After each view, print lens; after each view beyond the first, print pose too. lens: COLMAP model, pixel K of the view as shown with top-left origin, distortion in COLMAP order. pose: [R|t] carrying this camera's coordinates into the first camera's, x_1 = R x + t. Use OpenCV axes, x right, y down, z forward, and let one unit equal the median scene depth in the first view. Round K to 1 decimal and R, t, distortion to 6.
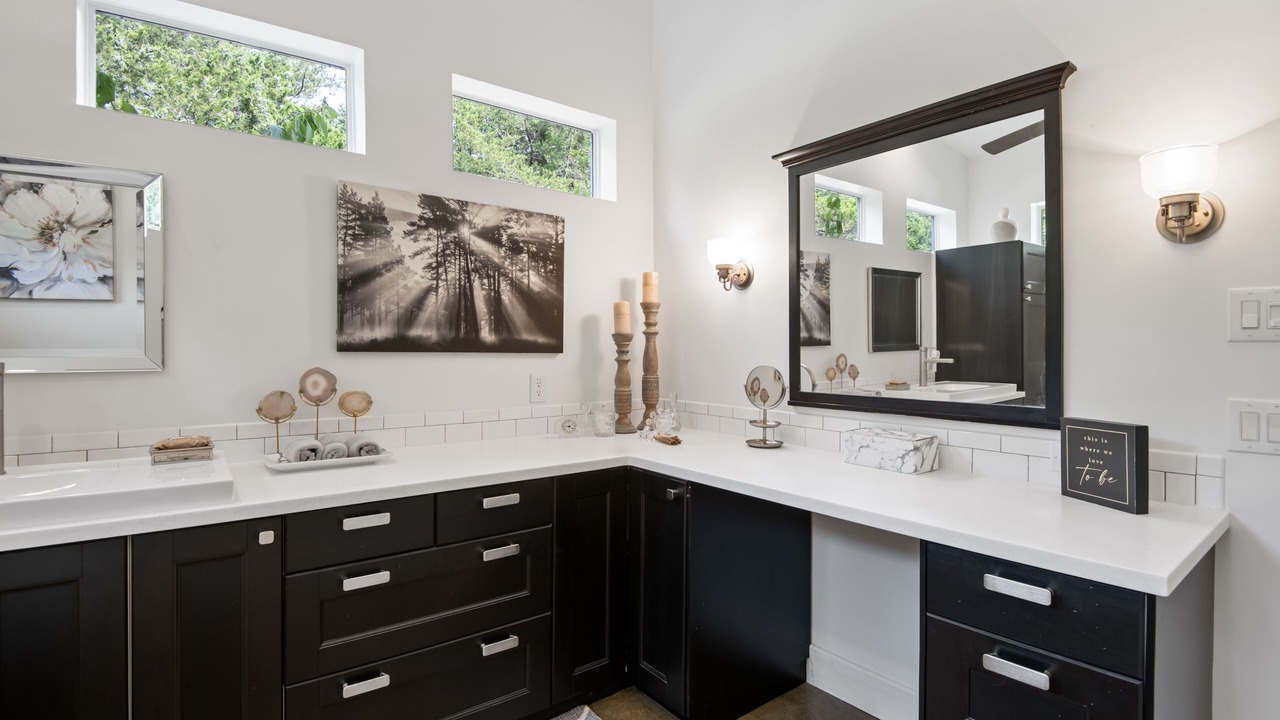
lens RADIAL K [[621.7, 0, 634.2], [0, 621.7, 348.1], [0, 0, 1]] dist [-0.010489, -0.001478]
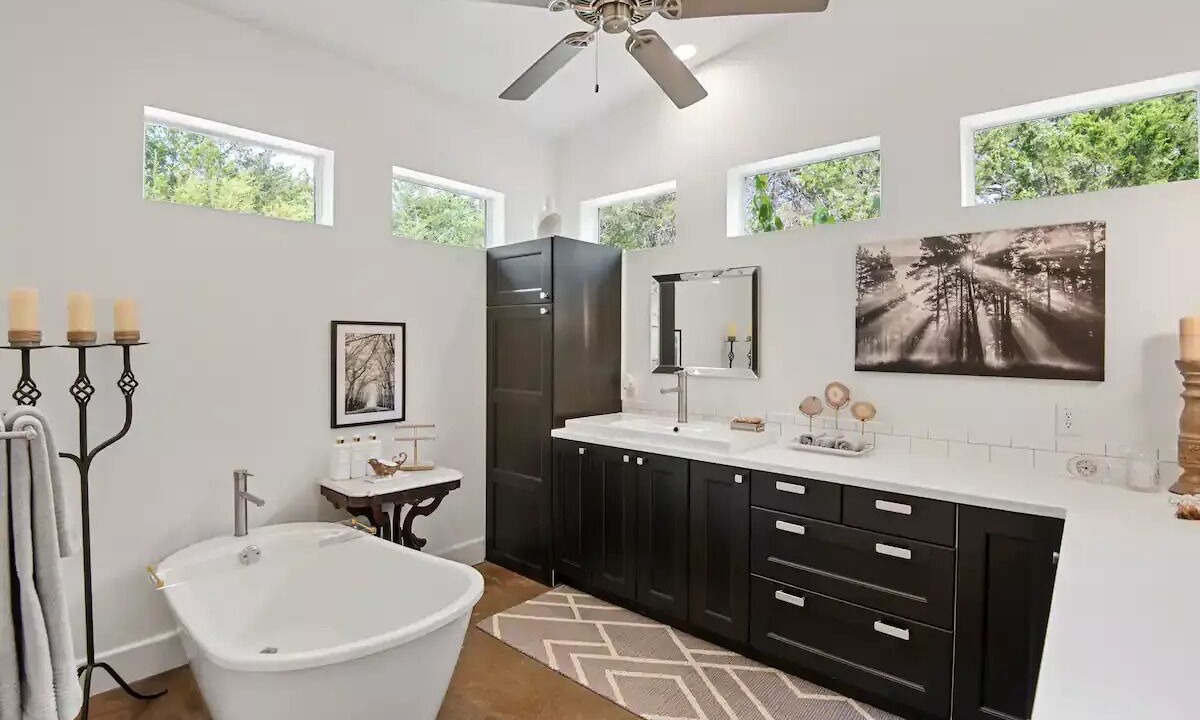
lens RADIAL K [[558.2, 0, 606.4], [0, 558.2, 353.8], [0, 0, 1]] dist [-0.023442, -0.001302]
pose [[0.172996, 0.013397, -0.984831, 0.567816], [-0.005197, 0.999906, 0.012689, -0.040788], [0.984909, 0.002923, 0.173049, 0.234960]]
